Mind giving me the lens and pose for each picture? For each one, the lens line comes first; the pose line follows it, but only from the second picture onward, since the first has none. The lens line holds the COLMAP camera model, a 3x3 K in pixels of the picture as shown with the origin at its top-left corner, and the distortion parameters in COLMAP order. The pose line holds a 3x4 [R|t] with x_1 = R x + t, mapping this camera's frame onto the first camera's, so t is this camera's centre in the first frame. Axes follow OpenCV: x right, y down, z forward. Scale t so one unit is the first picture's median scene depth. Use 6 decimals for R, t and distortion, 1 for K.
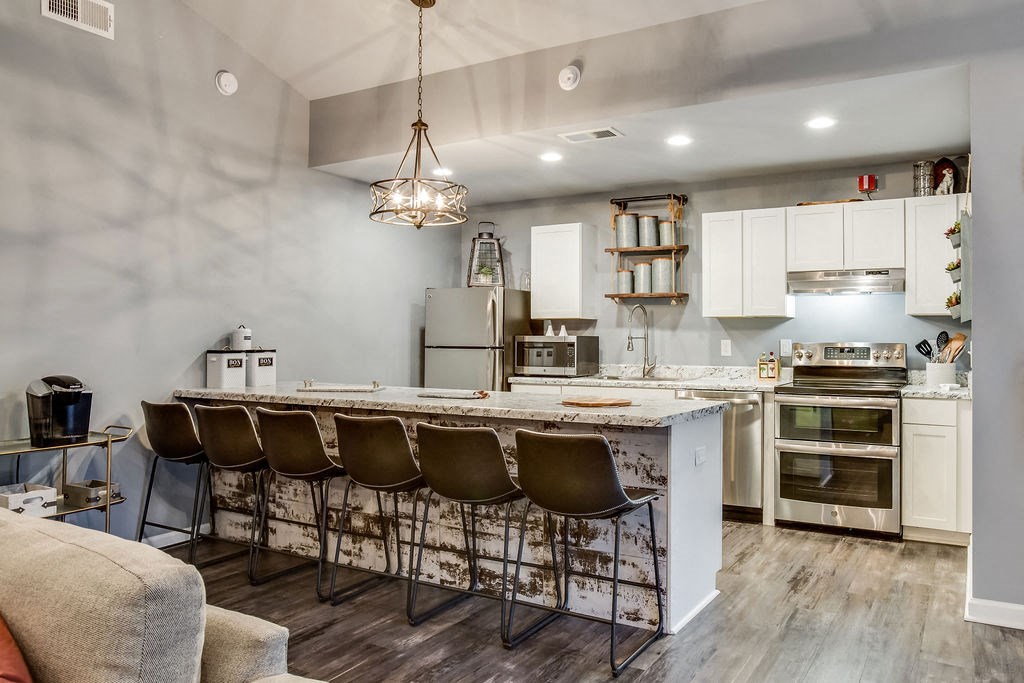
lens RADIAL K [[737.3, 0, 566.9], [0, 737.3, 323.9], [0, 0, 1]] dist [-0.095535, 0.108395]
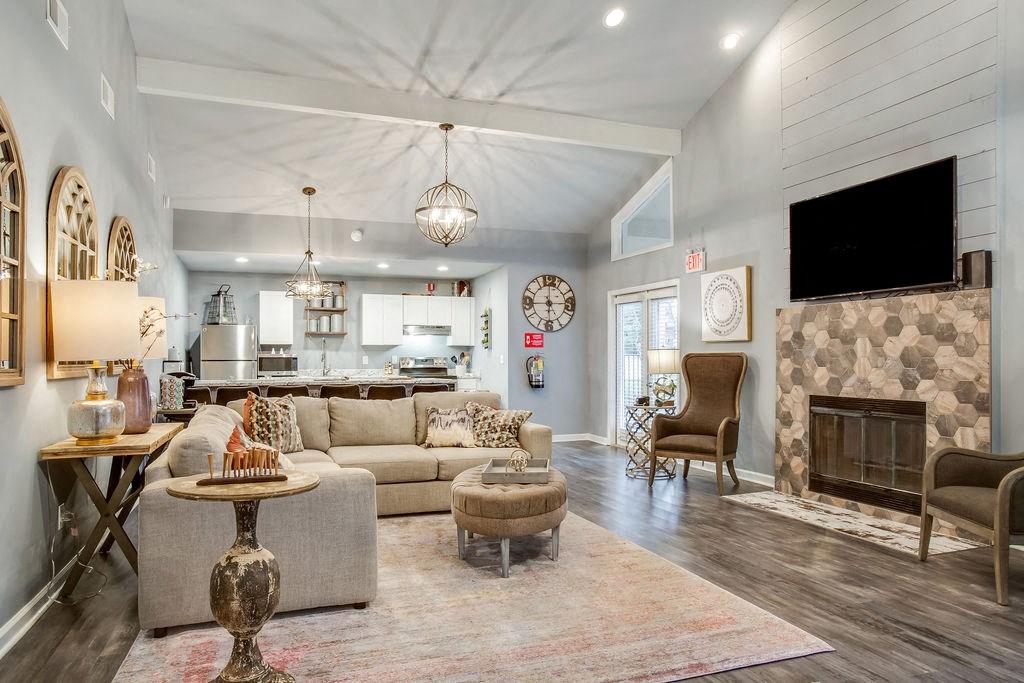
lens RADIAL K [[655.8, 0, 496.3], [0, 655.8, 354.9], [0, 0, 1]] dist [-0.047492, 0.002160]
pose [[0.665698, 0.003562, 0.746213, -0.988014], [-0.009434, 0.999949, 0.003643, 0.008766], [-0.746162, -0.009465, 0.665697, -0.523881]]
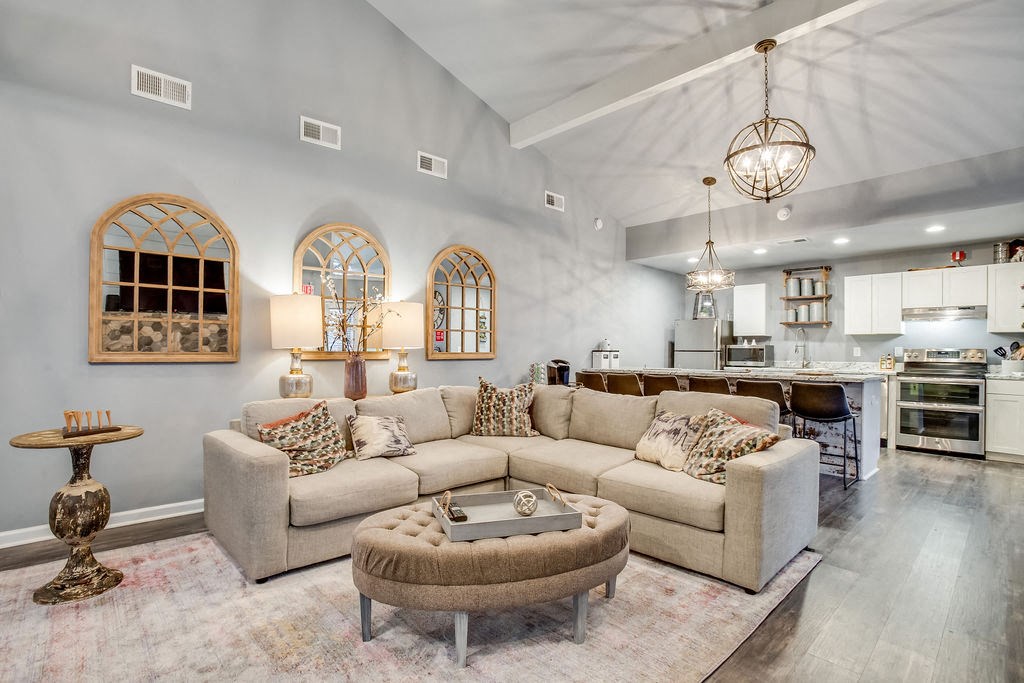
lens RADIAL K [[487.6, 0, 503.9], [0, 487.6, 349.1], [0, 0, 1]] dist [-0.070761, 0.028519]
pose [[0.948671, 0.004312, -0.316235, -0.257794], [-0.000002, 0.999907, 0.013628, 0.011415], [0.316265, -0.012928, 0.948583, -0.395098]]
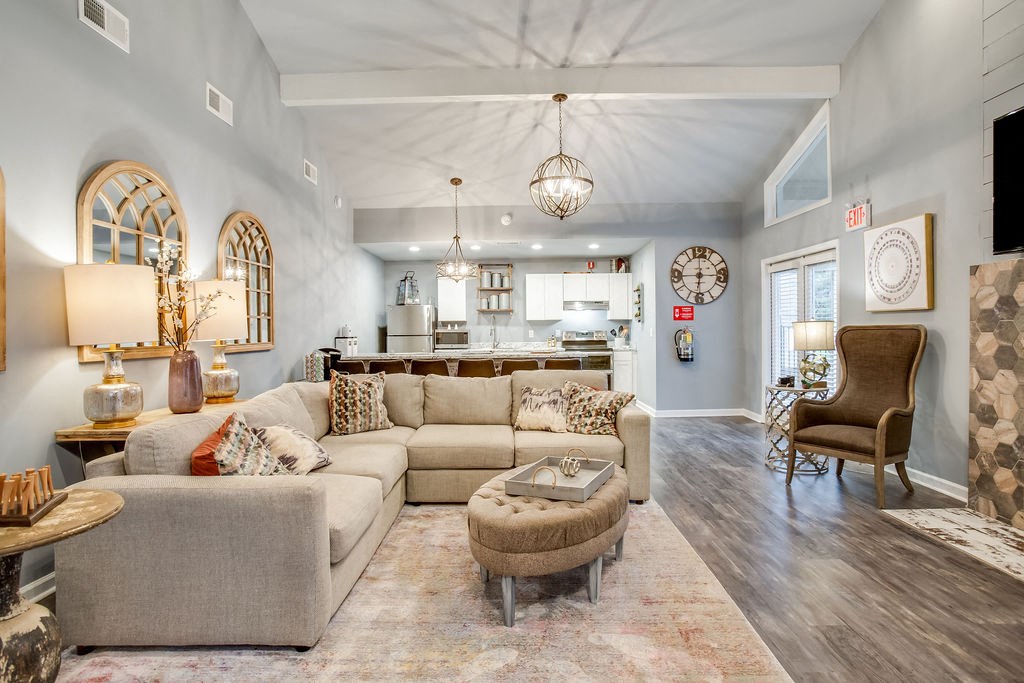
lens RADIAL K [[528.8, 0, 507.0], [0, 528.8, 334.1], [0, 0, 1]] dist [-0.068293, 0.034732]
pose [[0.885599, -0.012244, 0.464290, -0.666772], [0.003639, 0.999805, 0.019425, 0.001507], [-0.464437, -0.015513, 0.885470, -0.445129]]
